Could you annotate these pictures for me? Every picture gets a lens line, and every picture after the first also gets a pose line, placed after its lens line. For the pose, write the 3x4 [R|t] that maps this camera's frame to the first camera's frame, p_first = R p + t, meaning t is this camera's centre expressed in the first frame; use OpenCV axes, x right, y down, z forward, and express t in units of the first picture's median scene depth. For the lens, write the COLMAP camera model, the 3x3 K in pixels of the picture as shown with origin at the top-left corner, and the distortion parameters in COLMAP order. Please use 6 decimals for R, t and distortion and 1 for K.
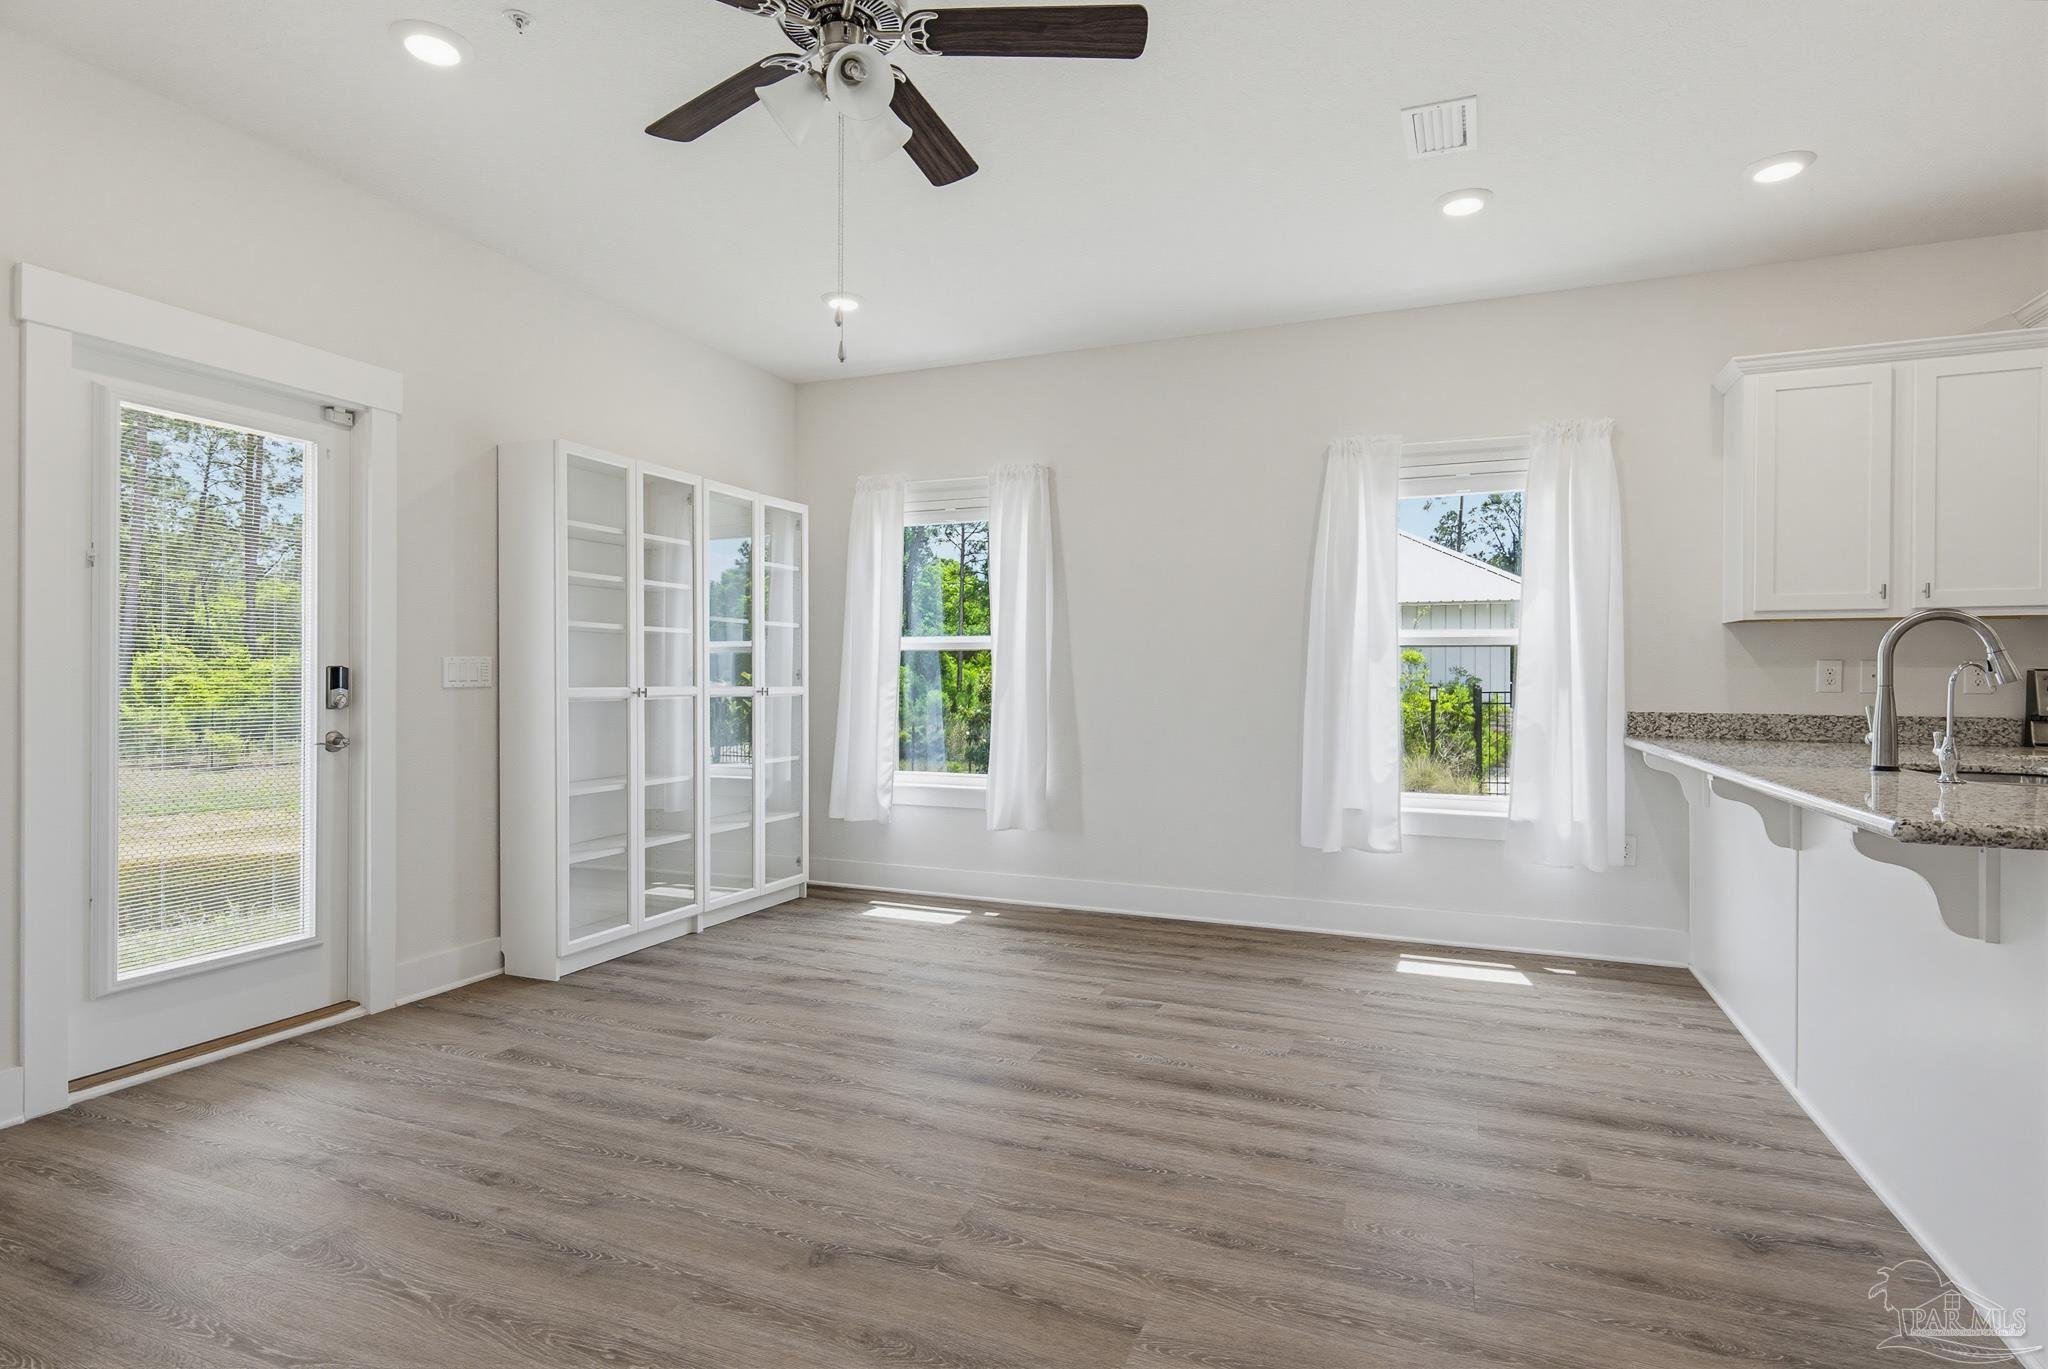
lens RADIAL K [[1030.6, 0, 1024.0], [0, 1030.6, 684.5], [0, 0, 1]] dist [0.000191, 0.000055]
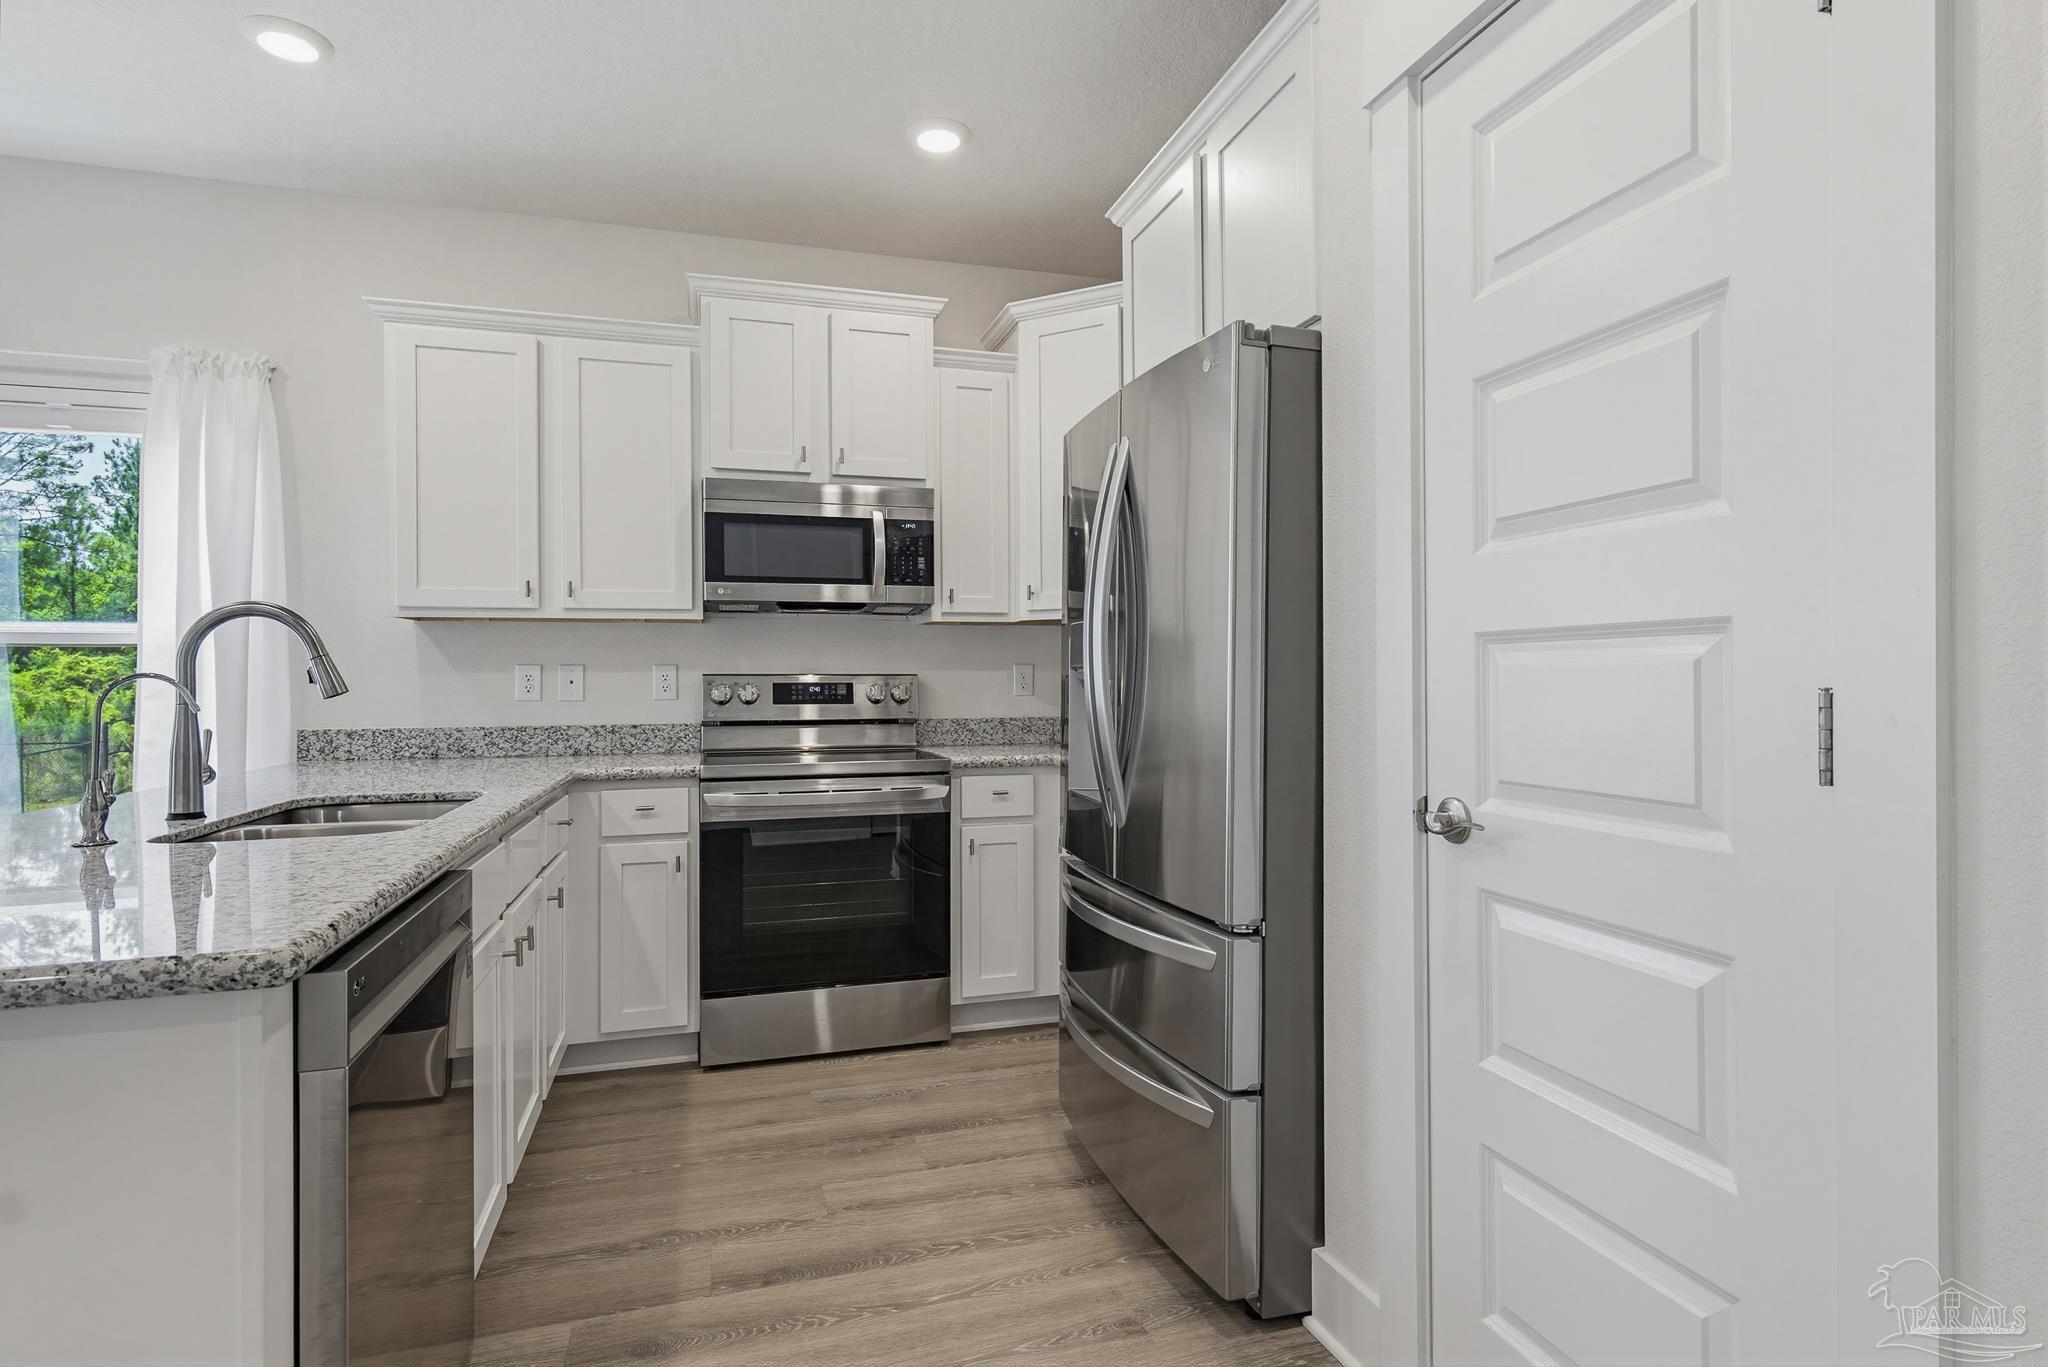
lens RADIAL K [[1041.3, 0, 1028.0], [0, 1041.3, 677.9], [0, 0, 1]] dist [0.002685, -0.000084]
pose [[0.772377, -0.009380, 0.635095, 0.598294], [0.014321, 0.999894, -0.002650, -0.004114], [-0.635003, 0.011142, 0.772429, 0.028875]]
